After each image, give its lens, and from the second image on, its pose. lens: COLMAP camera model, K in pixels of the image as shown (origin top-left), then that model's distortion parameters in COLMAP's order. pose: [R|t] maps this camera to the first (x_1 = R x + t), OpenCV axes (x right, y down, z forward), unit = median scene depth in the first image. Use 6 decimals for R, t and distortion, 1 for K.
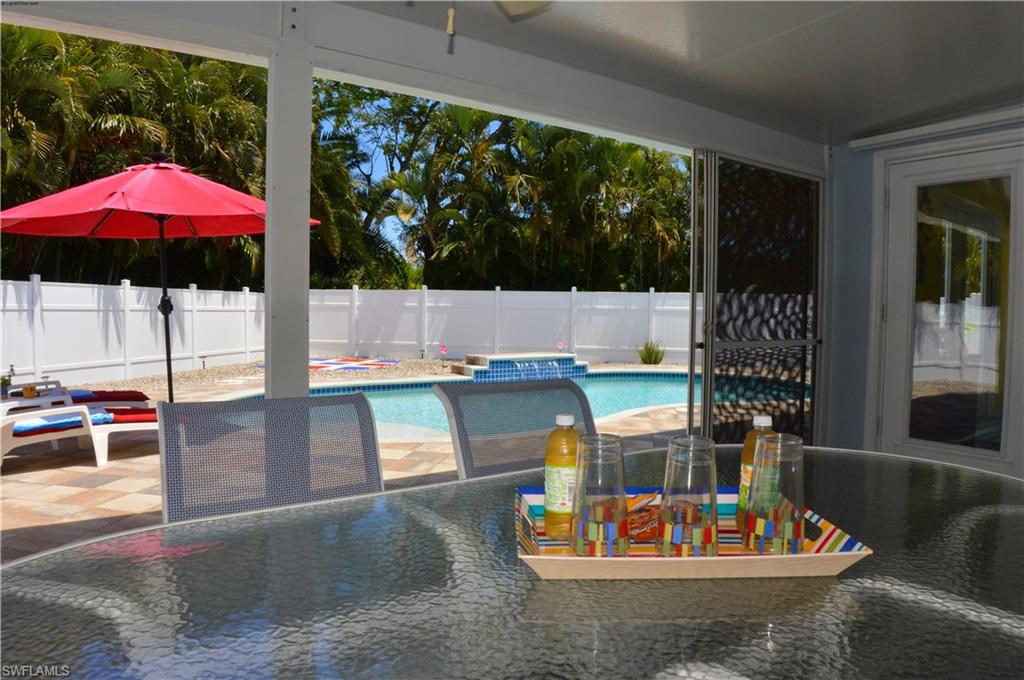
lens RADIAL K [[649.0, 0, 512.0], [0, 649.0, 340.0], [0, 0, 1]] dist [-0.110657, 0.027052]
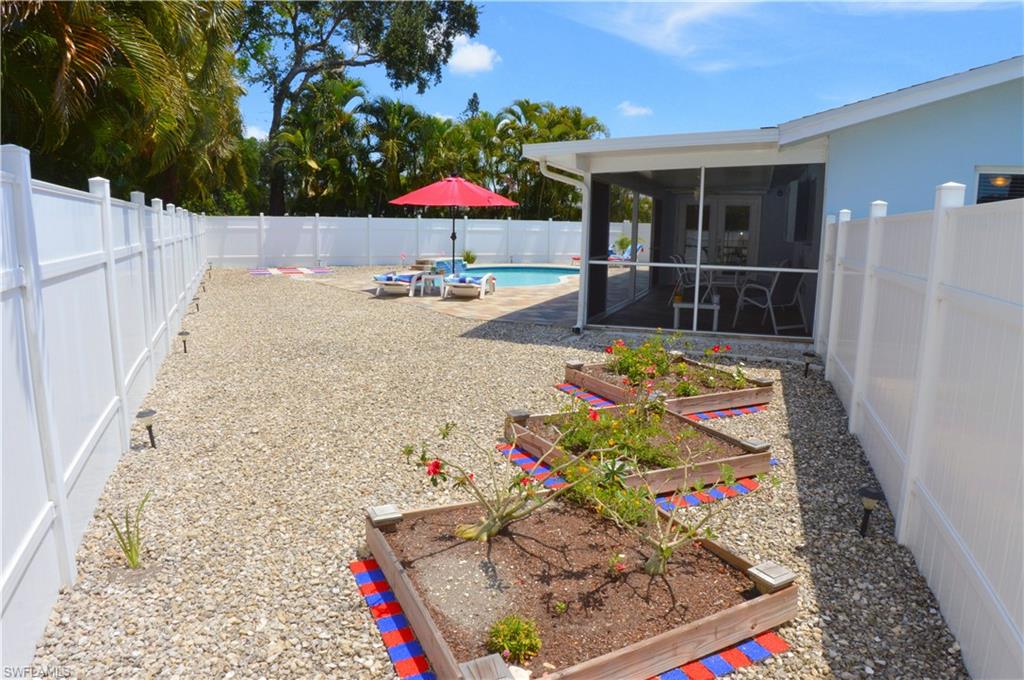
lens RADIAL K [[649.0, 0, 512.0], [0, 649.0, 340.0], [0, 0, 1]] dist [-0.110657, 0.027052]
pose [[0.821580, -0.096255, 0.561909, -0.846772], [0.022093, 0.990279, 0.137332, 0.007467], [-0.569665, -0.100415, 0.815720, -0.556893]]
